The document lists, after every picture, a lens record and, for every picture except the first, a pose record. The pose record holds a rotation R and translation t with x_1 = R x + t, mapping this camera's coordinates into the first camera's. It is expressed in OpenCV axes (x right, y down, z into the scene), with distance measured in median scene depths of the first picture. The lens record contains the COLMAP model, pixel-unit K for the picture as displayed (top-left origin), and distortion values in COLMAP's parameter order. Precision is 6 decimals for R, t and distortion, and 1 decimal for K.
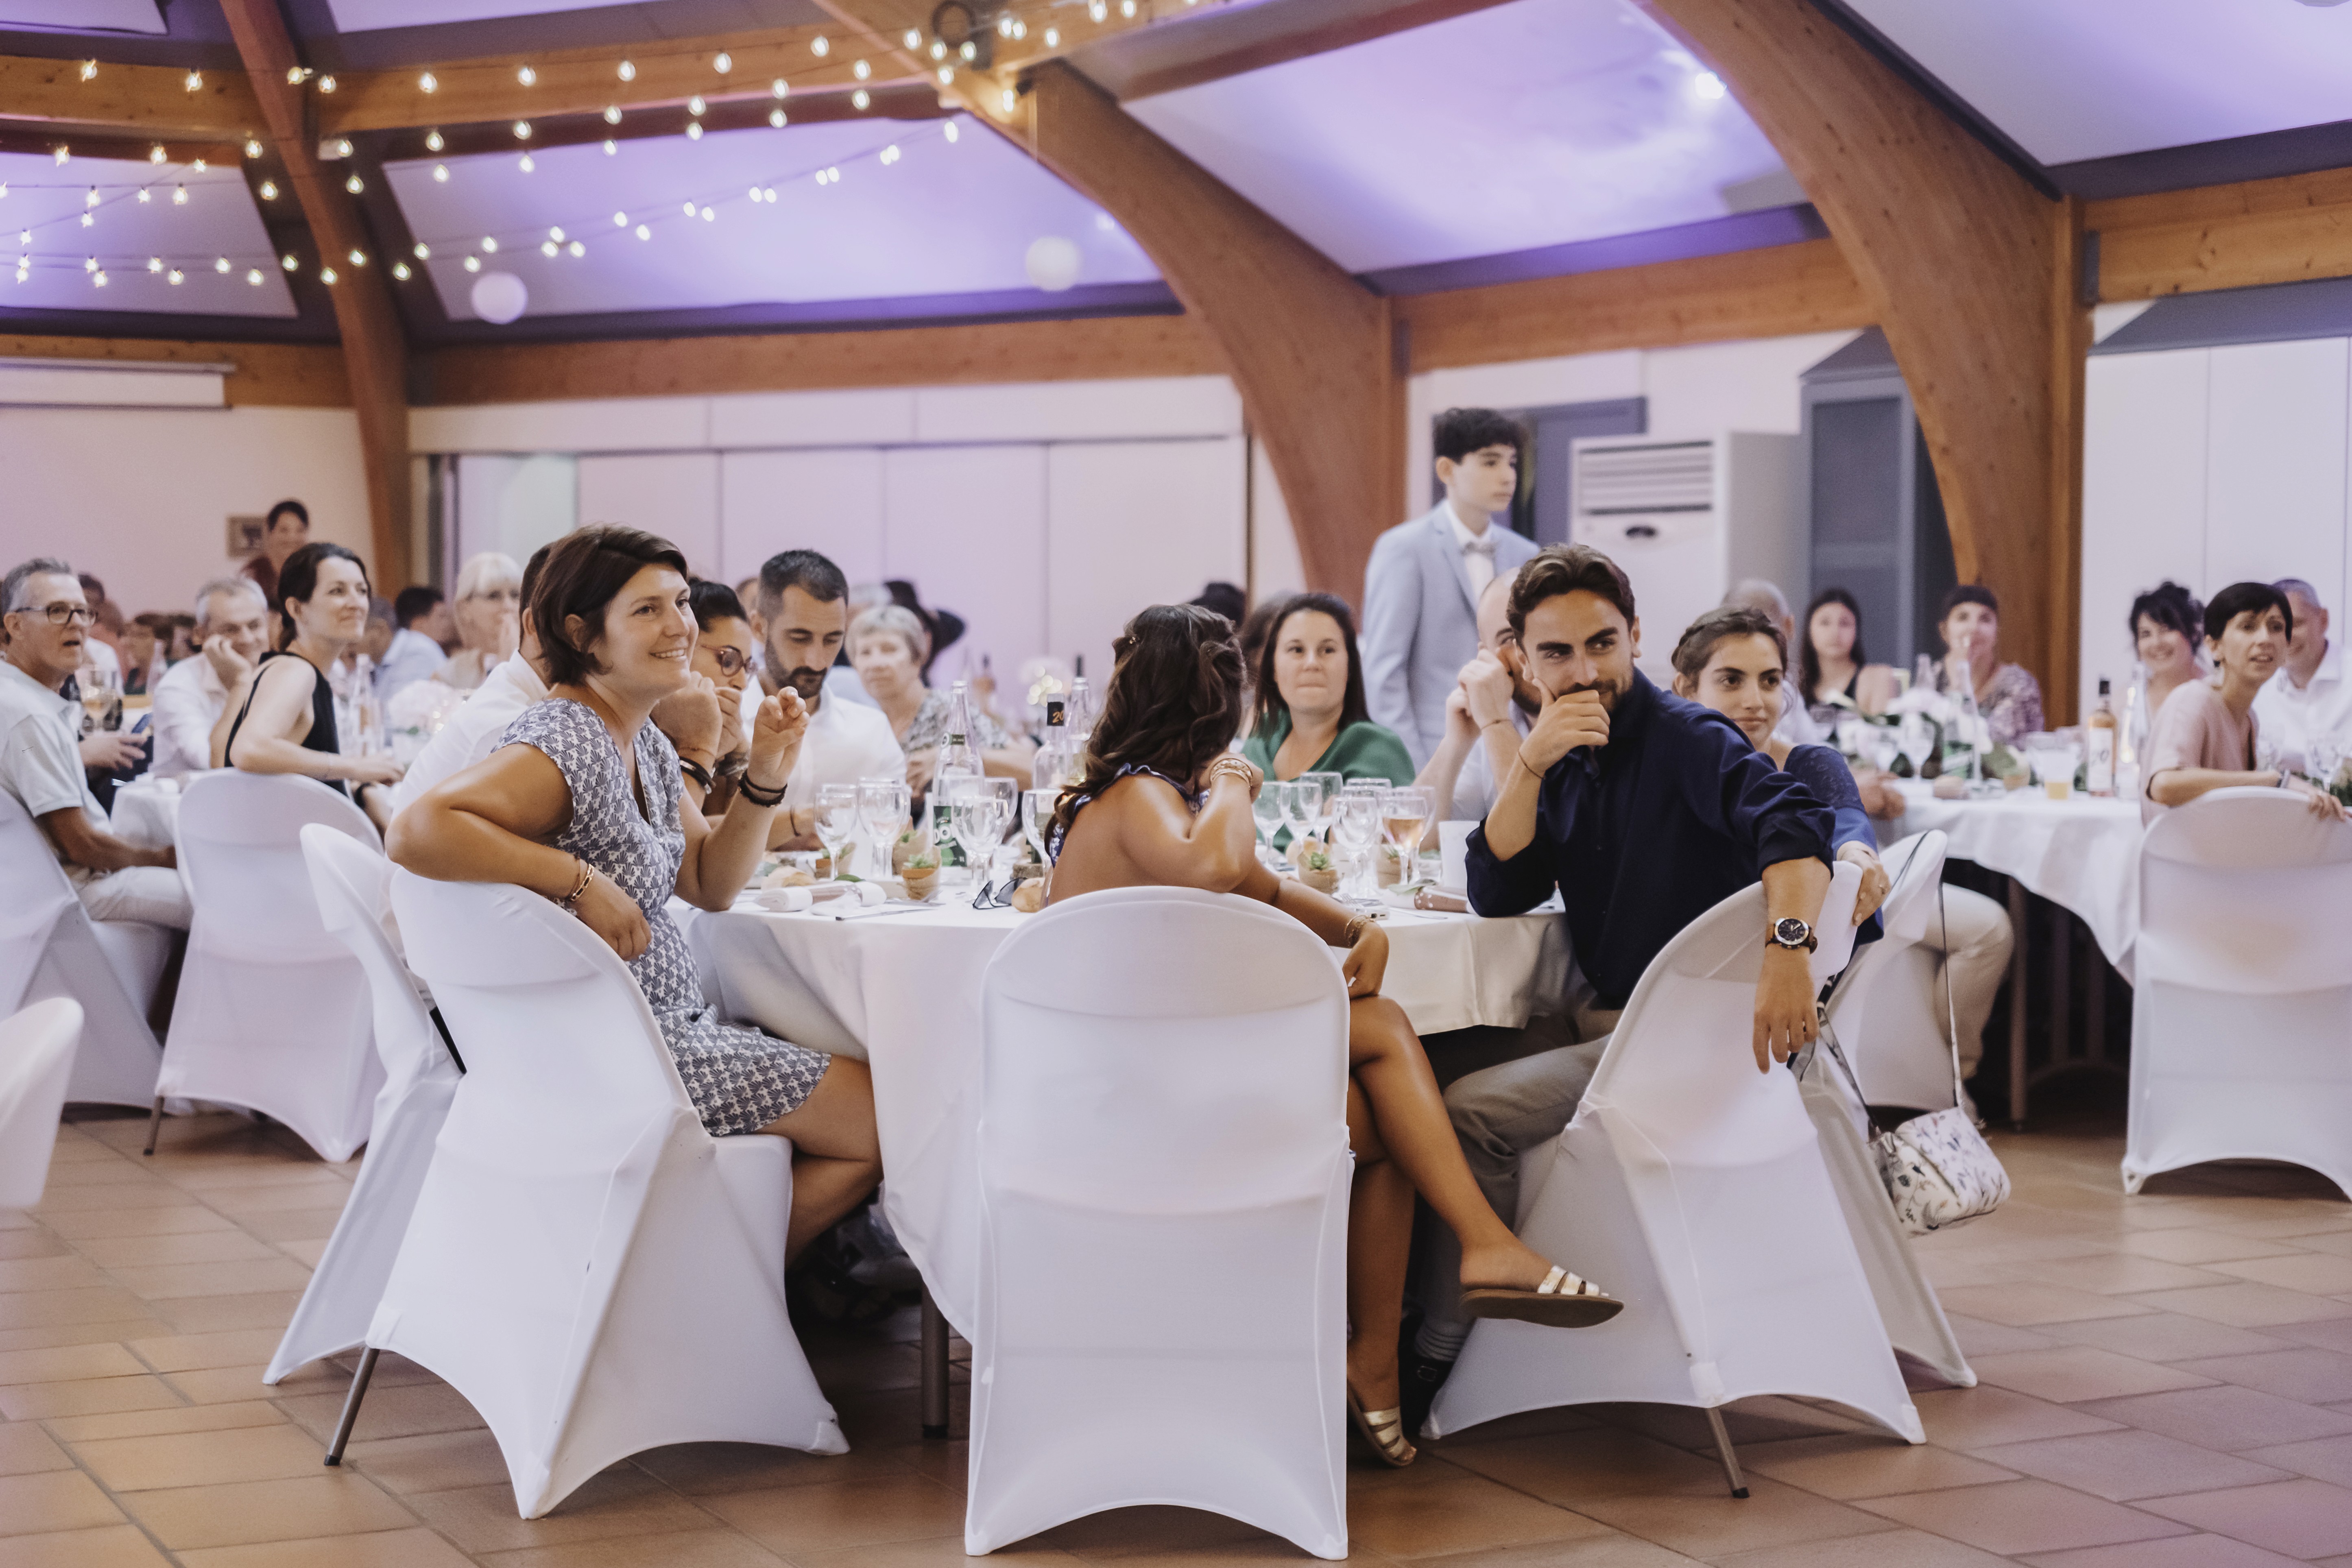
lens RADIAL K [[3803.4, 0, 1176.0], [0, 3803.4, 784.0], [0, 0, 1]] dist [-0.001230, -0.073189]
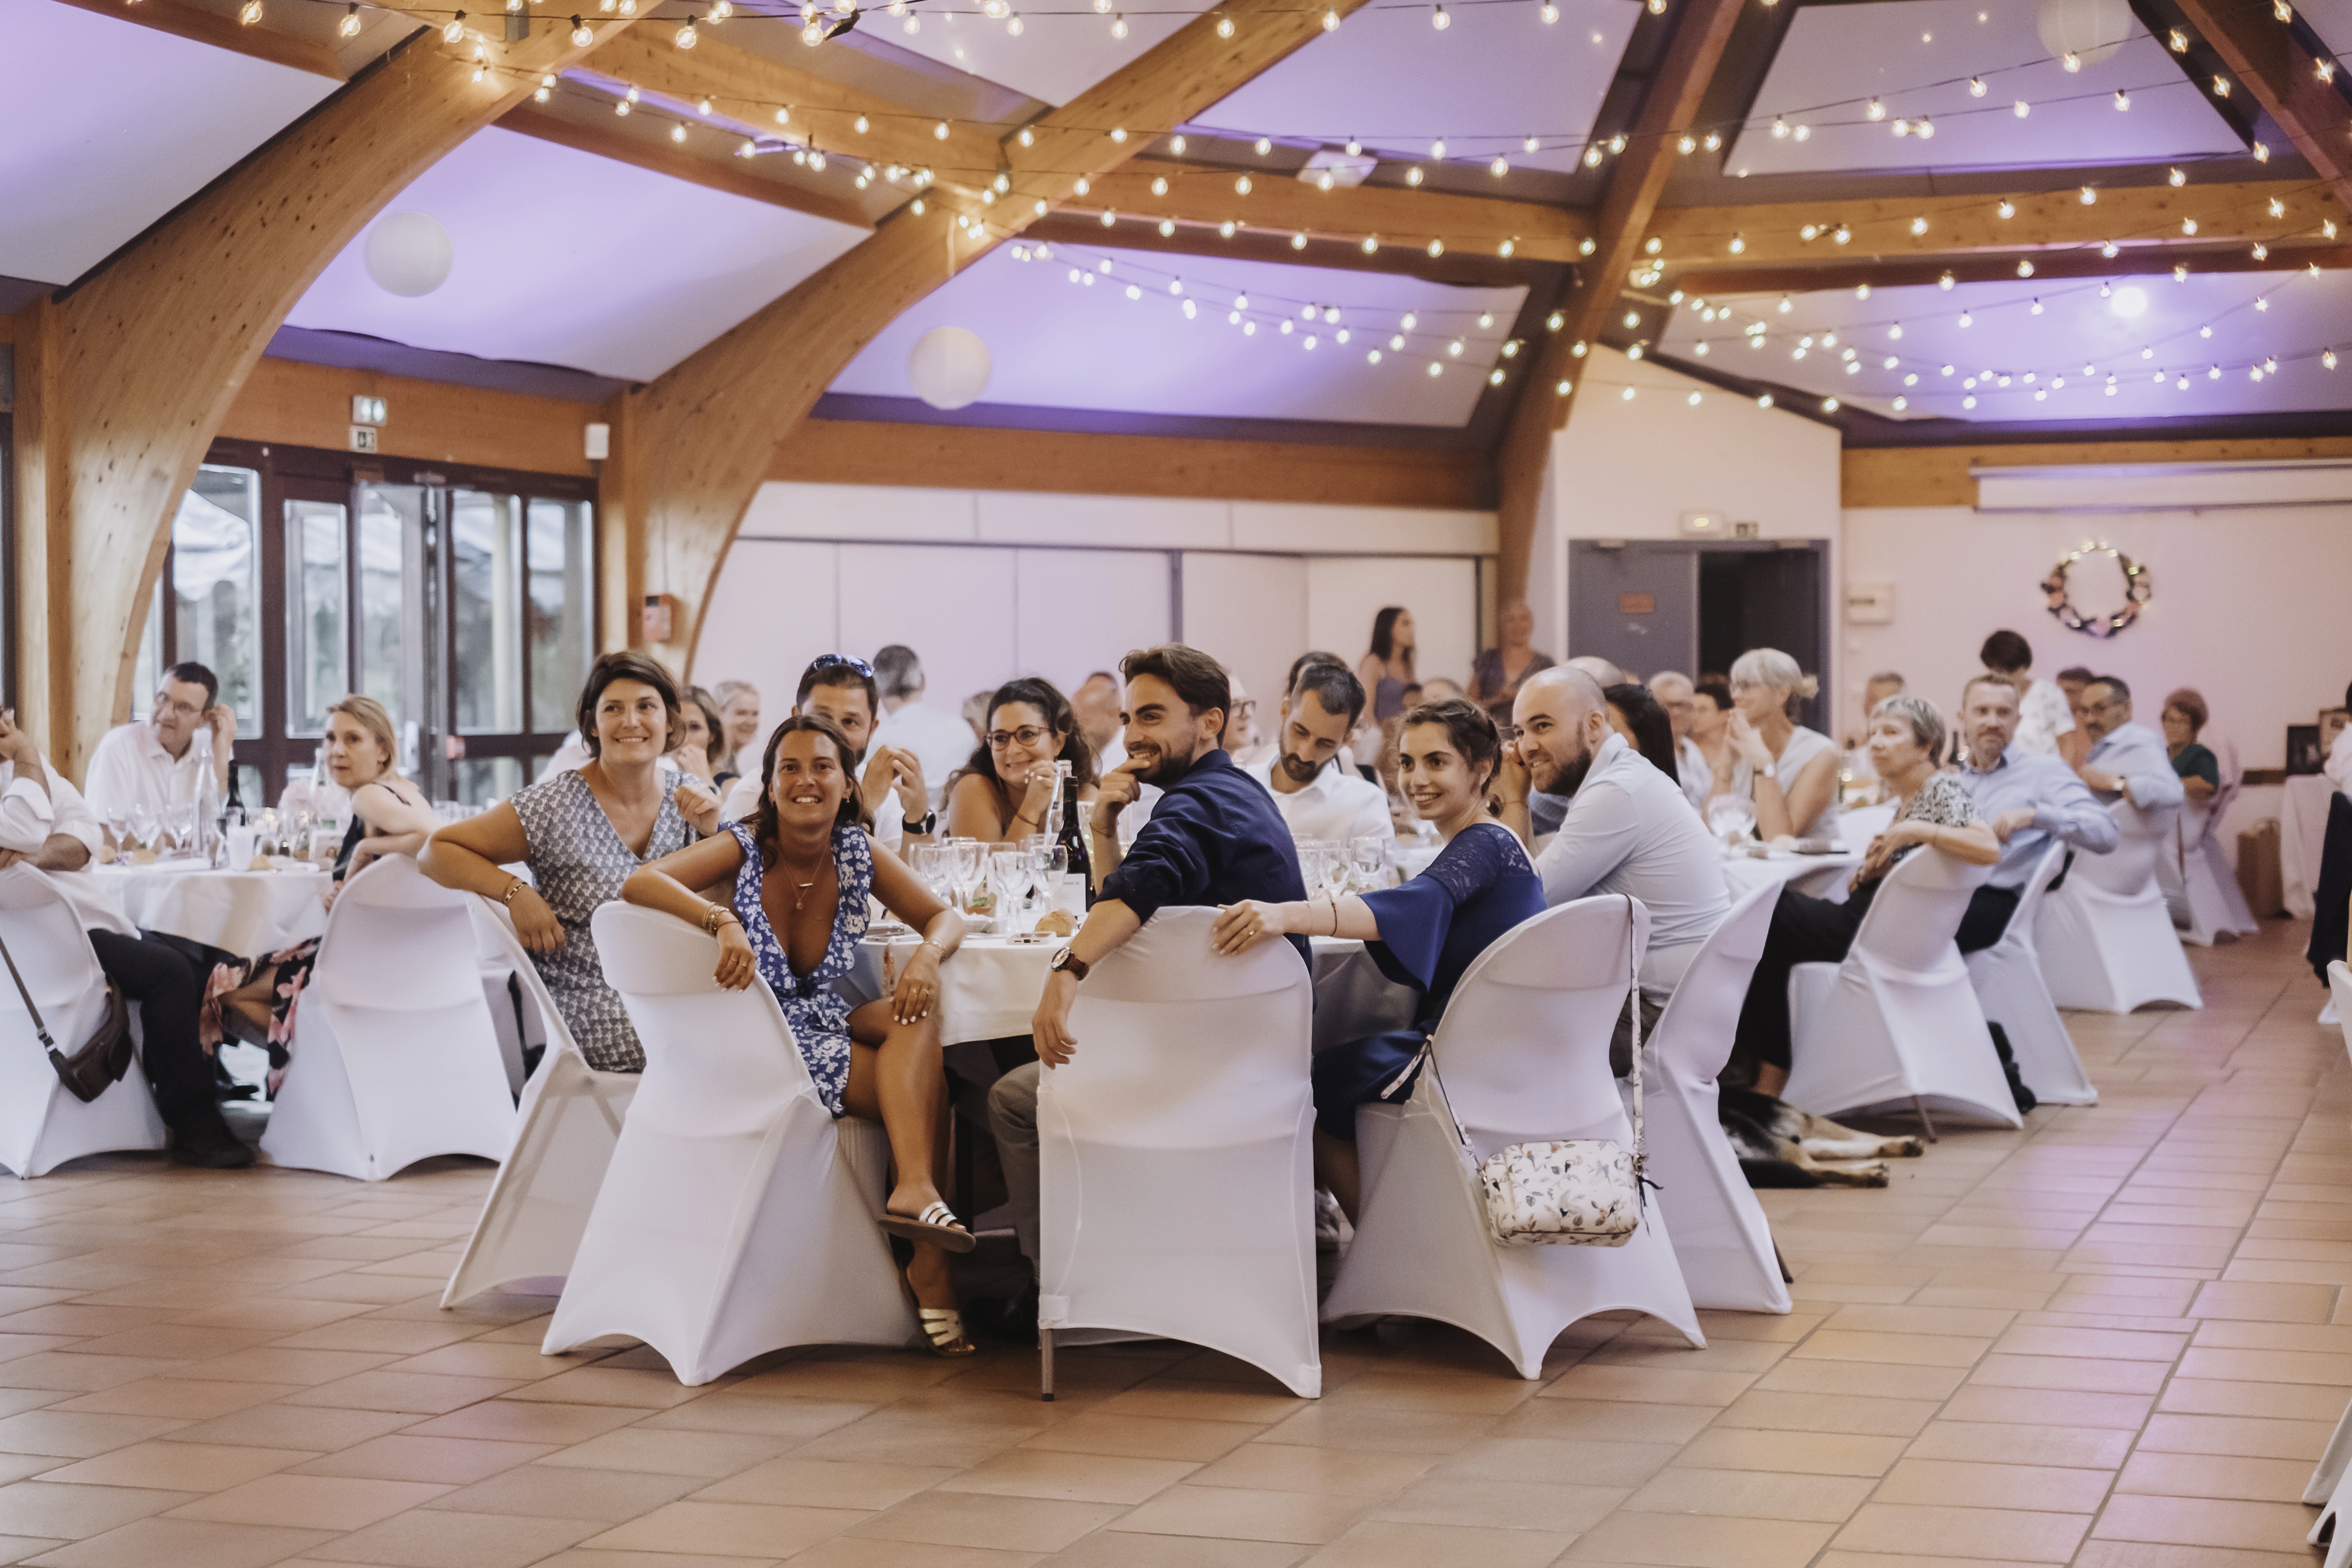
lens RADIAL K [[3803.6, 0, 1176.0], [0, 3803.6, 784.0], [0, 0, 1]] dist [-0.001230, -0.073189]
pose [[0.734796, 0.005224, -0.678268, 0.523870], [-0.020460, 0.999686, -0.014466, 0.000104], [0.677979, 0.024507, 0.734673, 0.044236]]
